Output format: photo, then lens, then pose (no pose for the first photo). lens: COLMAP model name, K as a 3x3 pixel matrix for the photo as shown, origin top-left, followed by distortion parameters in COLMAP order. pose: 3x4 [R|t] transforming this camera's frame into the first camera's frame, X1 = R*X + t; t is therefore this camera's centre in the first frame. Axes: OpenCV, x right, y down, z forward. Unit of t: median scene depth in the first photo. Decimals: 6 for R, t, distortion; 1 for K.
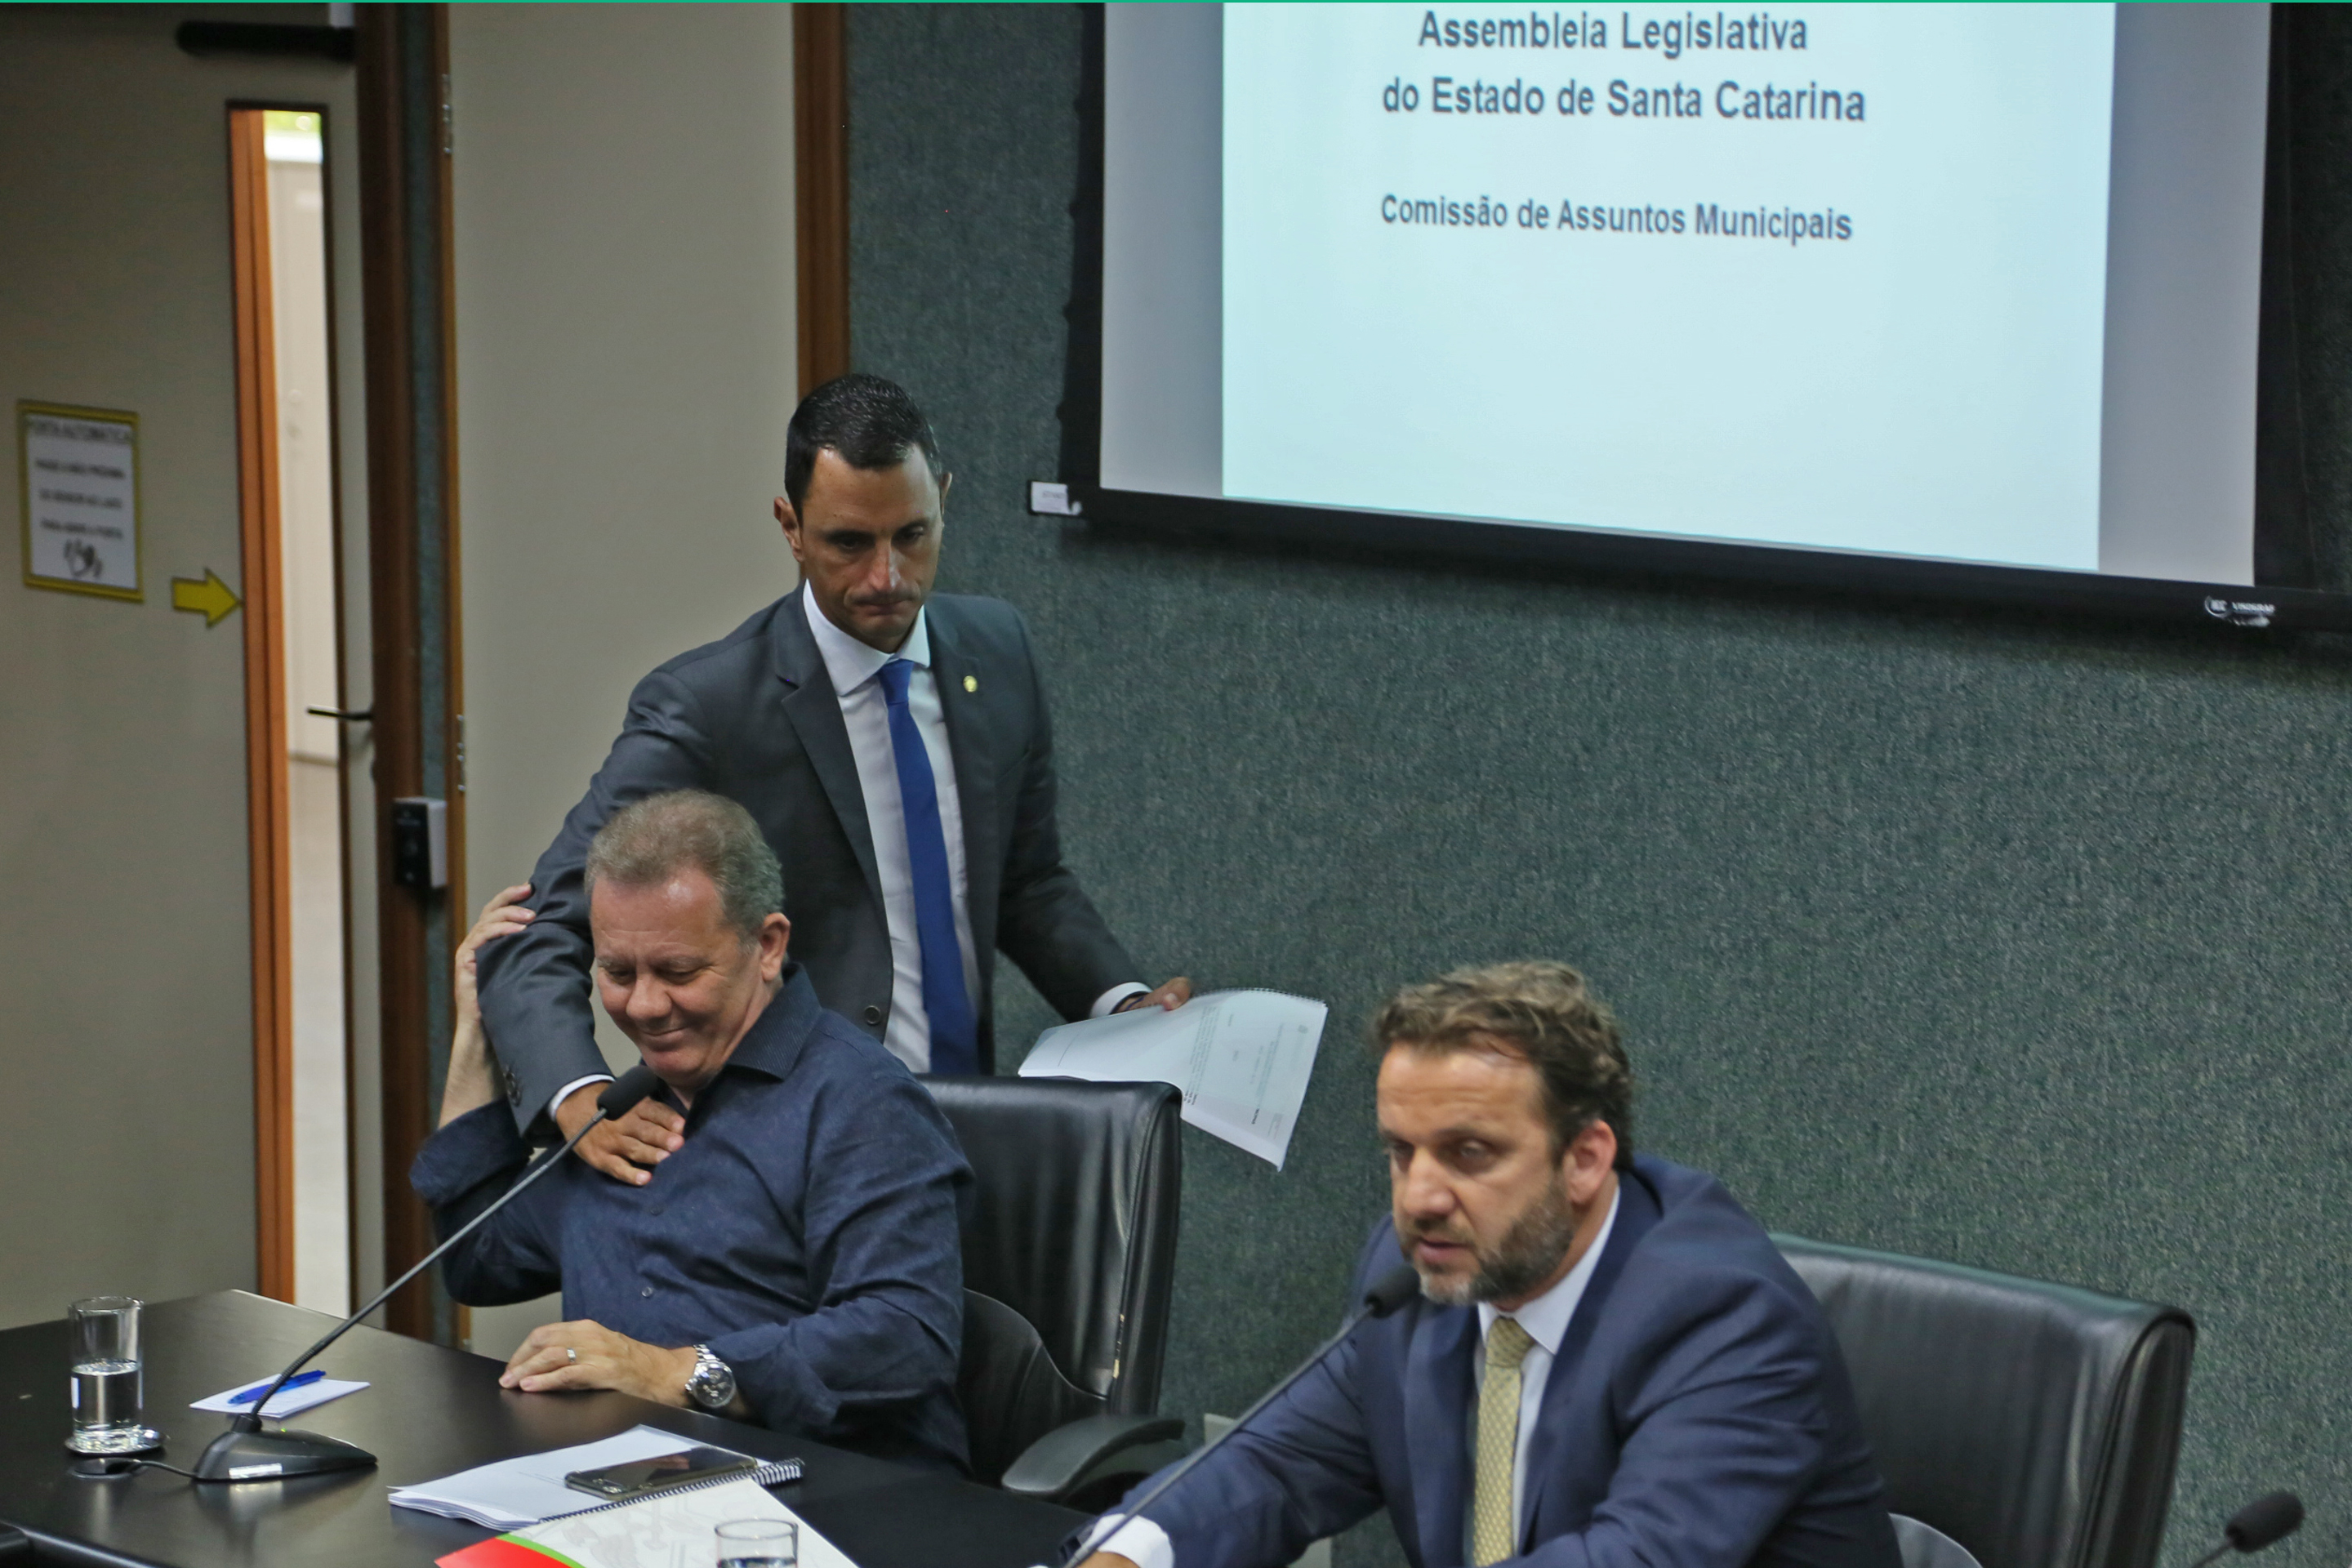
lens RADIAL K [[6877.5, 0, 1099.2], [0, 6877.5, 813.0], [0, 0, 1]] dist [0.616753, 0.000000]
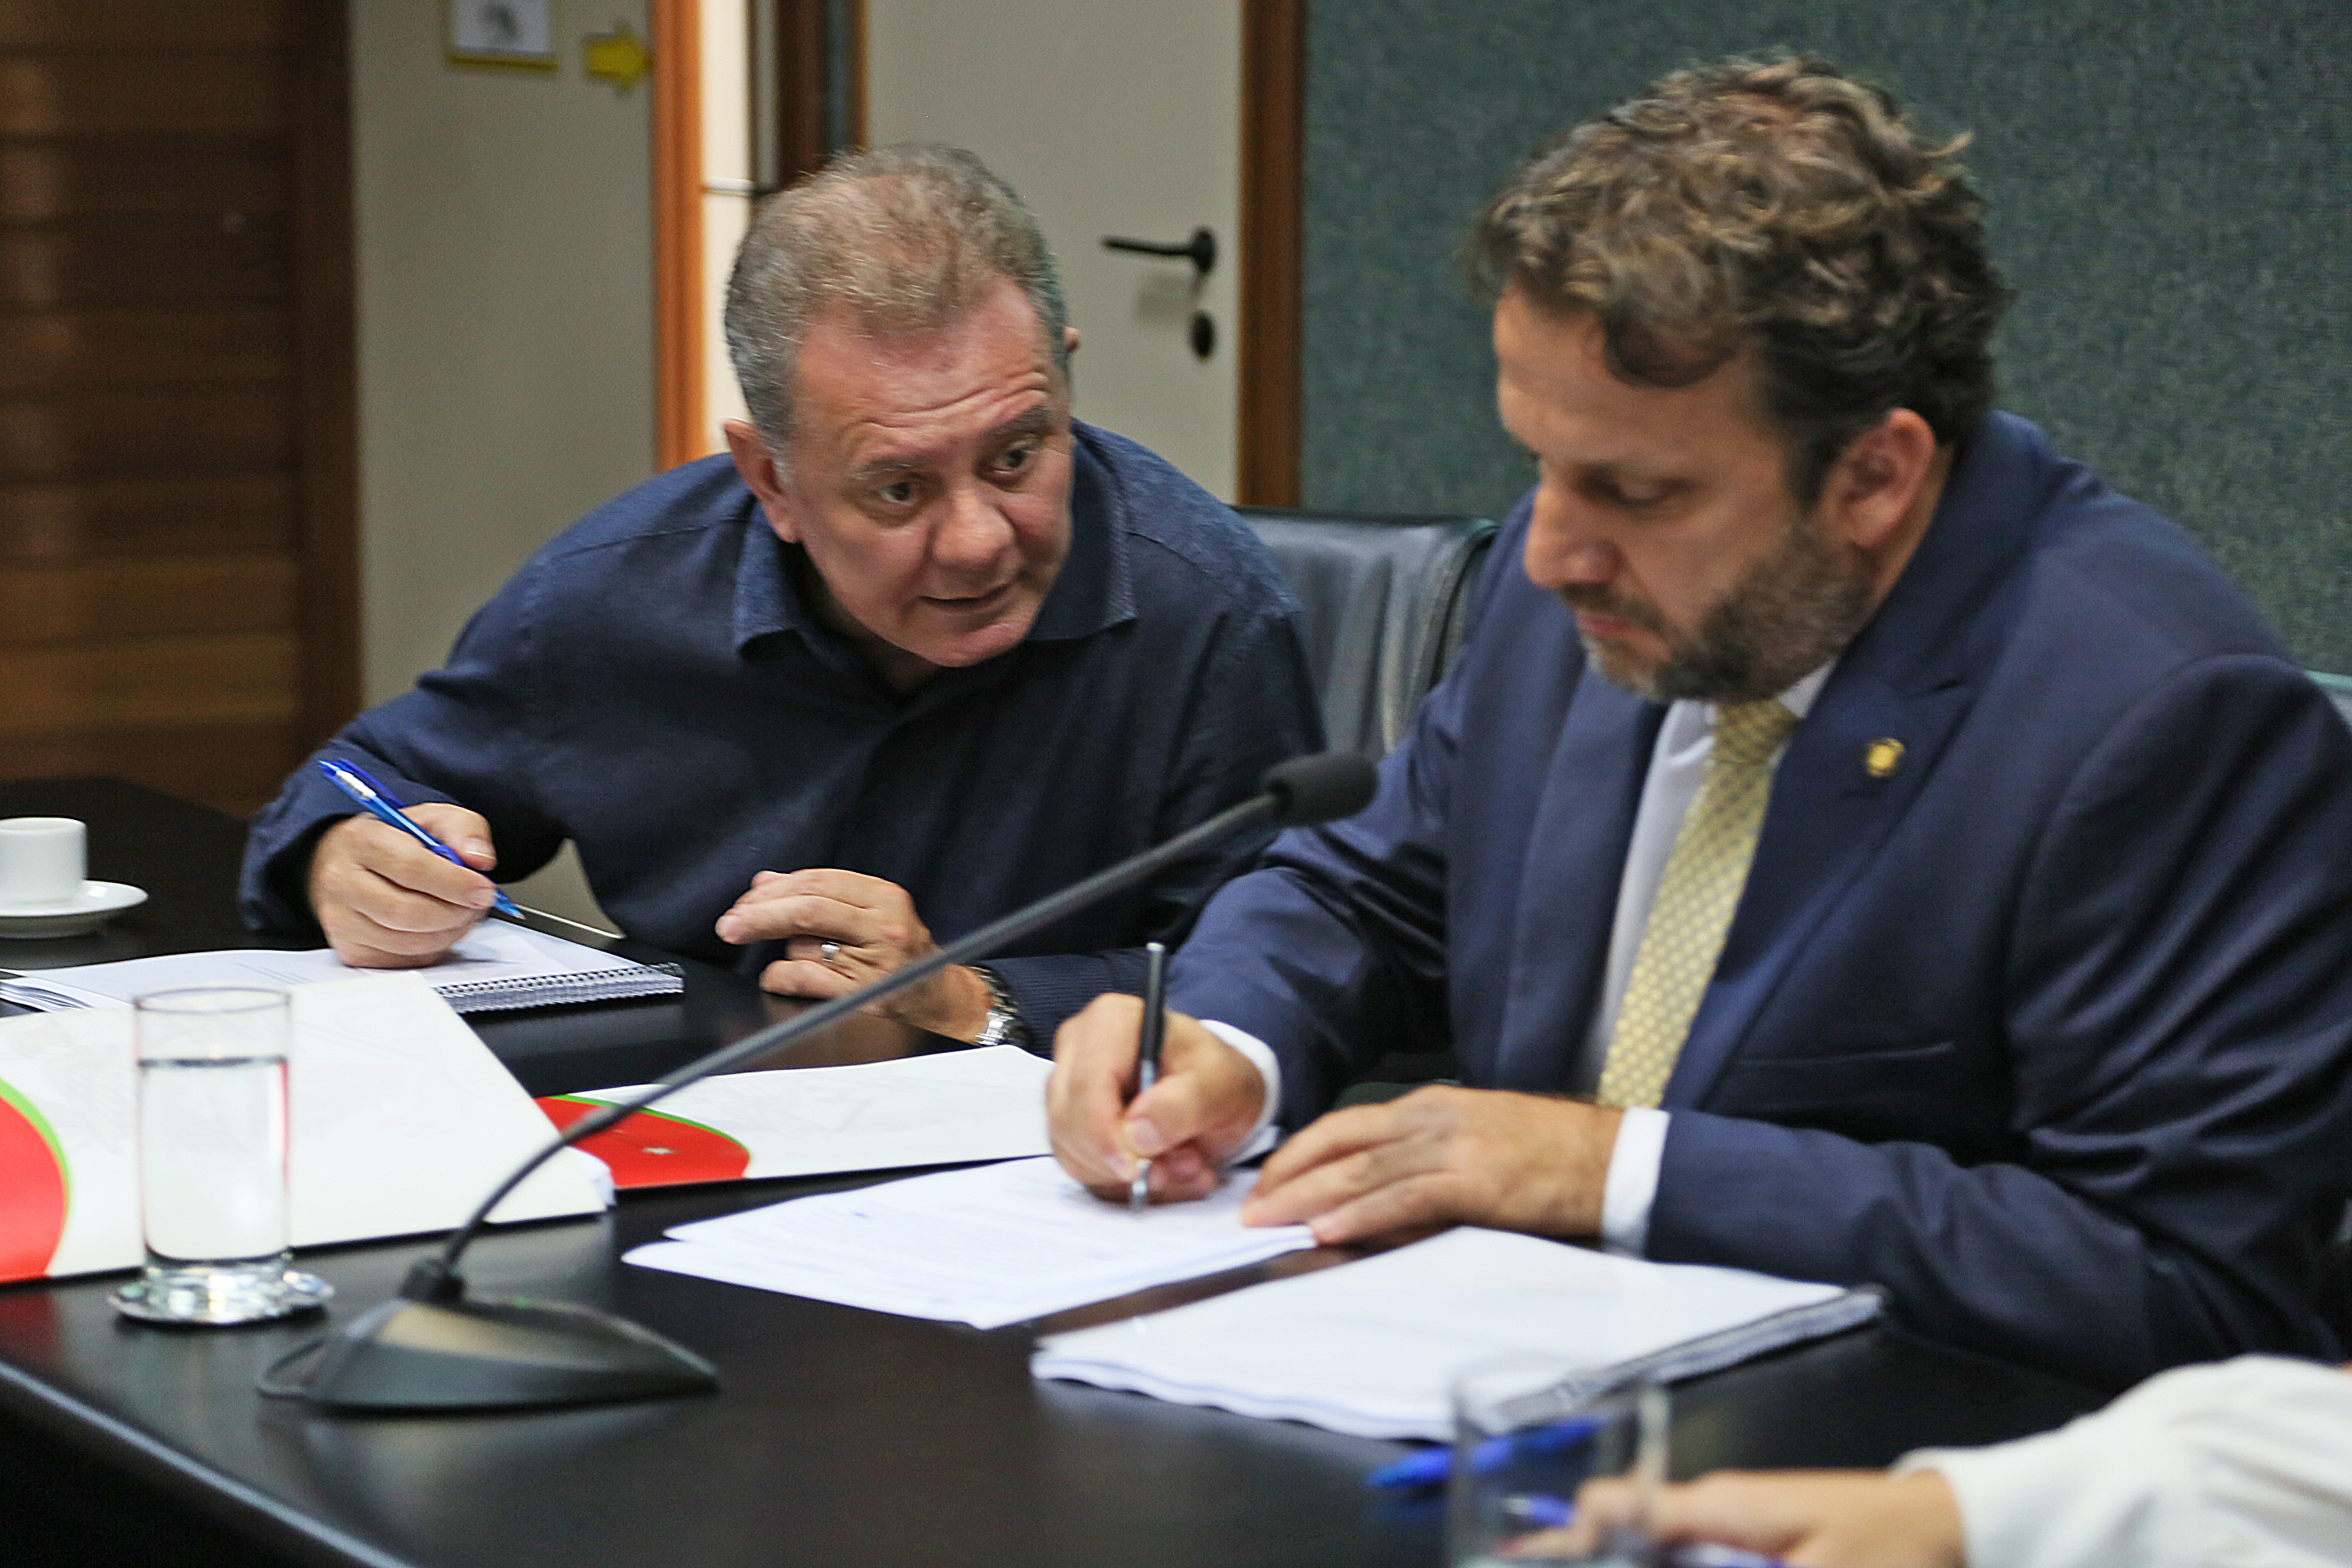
lens RADIAL K [[6651.2, 0, 1166.2], [0, 6651.2, 776.3], [0, 0, 1]] dist [0.941096, 0.000000]
pose [[0.981986, 0.023726, -0.187459, 0.091369], [-0.024356, 0.999703, -0.001059, 0.059481], [0.187379, 0.005605, 0.982272, 0.342353]]
